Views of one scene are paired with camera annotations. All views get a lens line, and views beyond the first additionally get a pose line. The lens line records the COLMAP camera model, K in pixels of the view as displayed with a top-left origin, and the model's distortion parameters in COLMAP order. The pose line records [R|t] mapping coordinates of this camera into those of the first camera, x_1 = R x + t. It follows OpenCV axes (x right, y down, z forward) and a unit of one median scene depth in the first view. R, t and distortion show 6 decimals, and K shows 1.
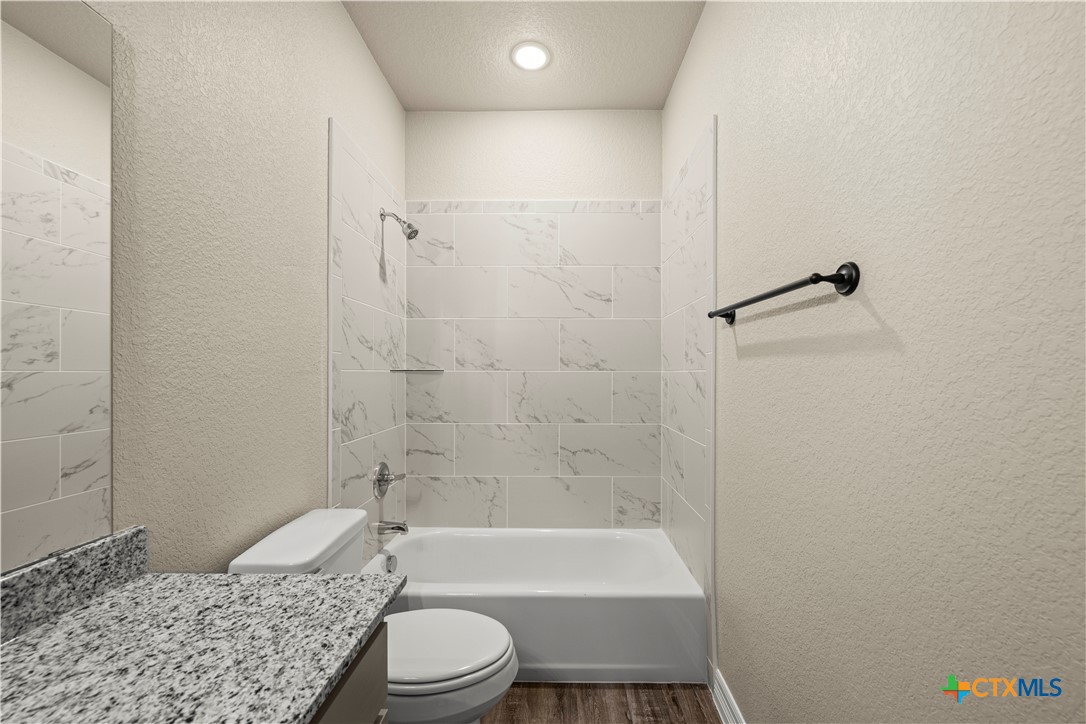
lens RADIAL K [[430.2, 0, 554.6], [0, 430.2, 370.8], [0, 0, 1]] dist [0.001298, -0.001434]
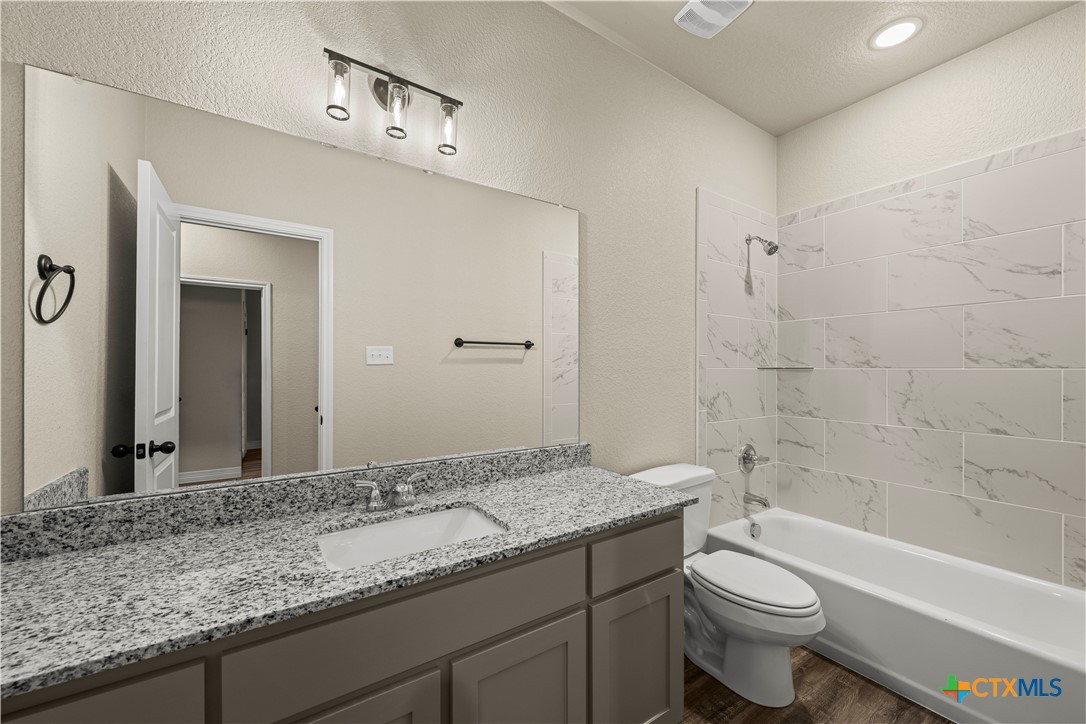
lens RADIAL K [[430.2, 0, 543.7], [0, 430.2, 367.4], [0, 0, 1]] dist [0.001298, -0.001434]
pose [[0.560312, -0.002597, -0.828278, 0.281264], [-0.000081, 0.999995, -0.003190, 0.000946], [0.828282, 0.001854, 0.560309, -0.154845]]
